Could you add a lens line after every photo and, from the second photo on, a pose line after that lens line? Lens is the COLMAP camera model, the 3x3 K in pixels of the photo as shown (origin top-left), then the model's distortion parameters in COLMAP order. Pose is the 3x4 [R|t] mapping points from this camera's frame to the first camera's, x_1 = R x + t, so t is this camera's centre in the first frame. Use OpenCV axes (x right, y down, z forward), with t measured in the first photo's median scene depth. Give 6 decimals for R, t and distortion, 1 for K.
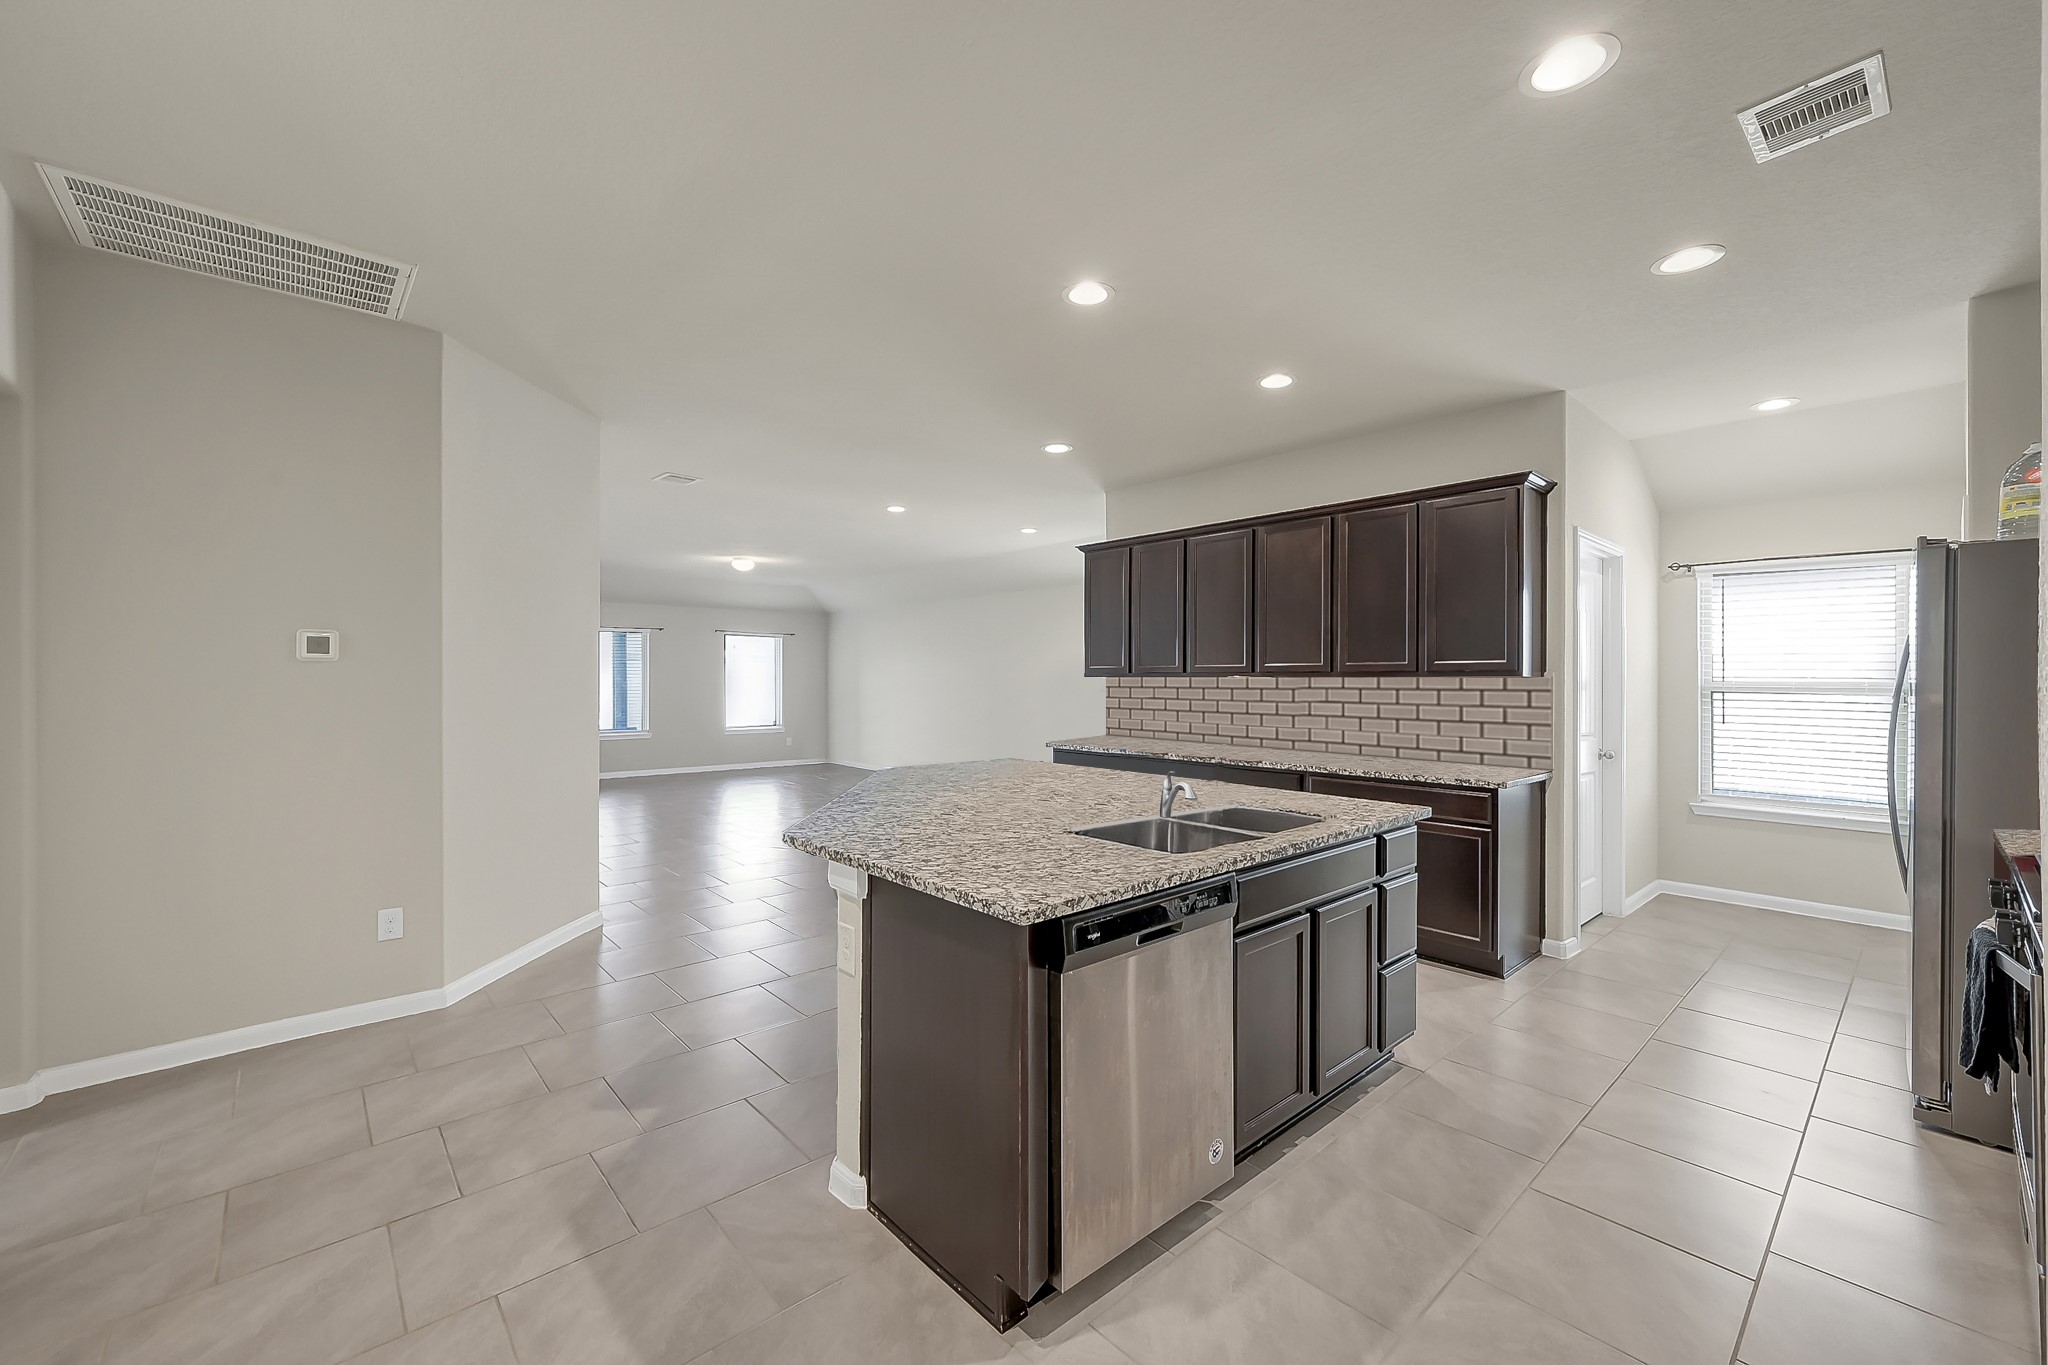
lens RADIAL K [[816.5, 0, 1024.0], [0, 816.5, 682.5], [0, 0, 1]] dist [0.001036, 0.000166]
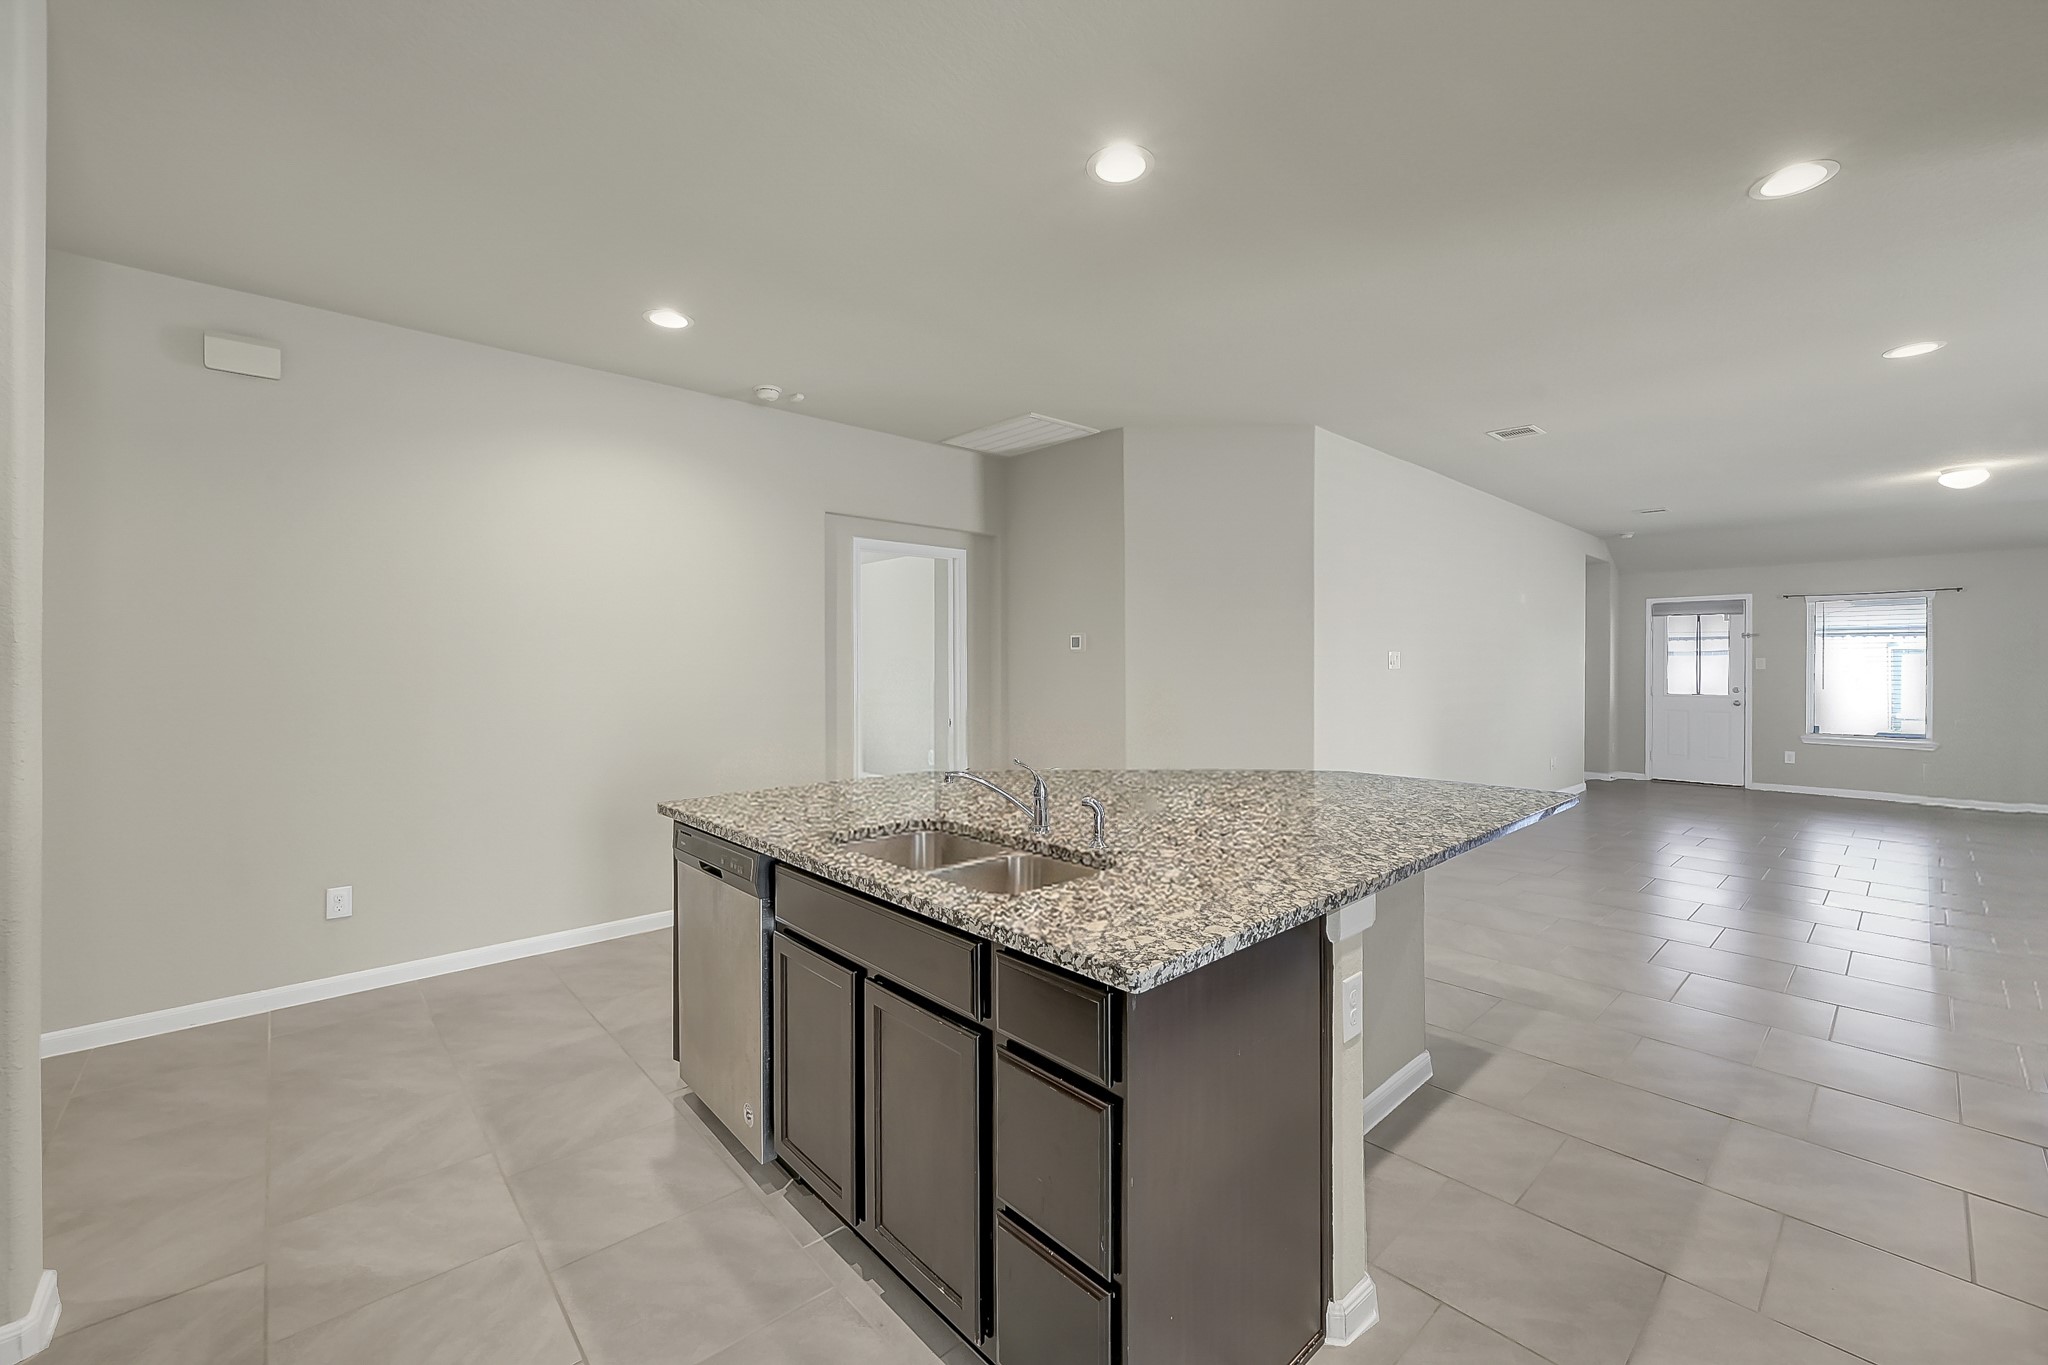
lens RADIAL K [[829.8, 0, 1020.1], [0, 829.8, 663.5], [0, 0, 1]] dist [0.000659, 0.000023]
pose [[0.009167, -0.001245, -0.999957, 1.137102], [-0.005794, 0.999982, -0.001298, 0.001487], [0.999941, 0.005806, 0.009160, 1.173113]]
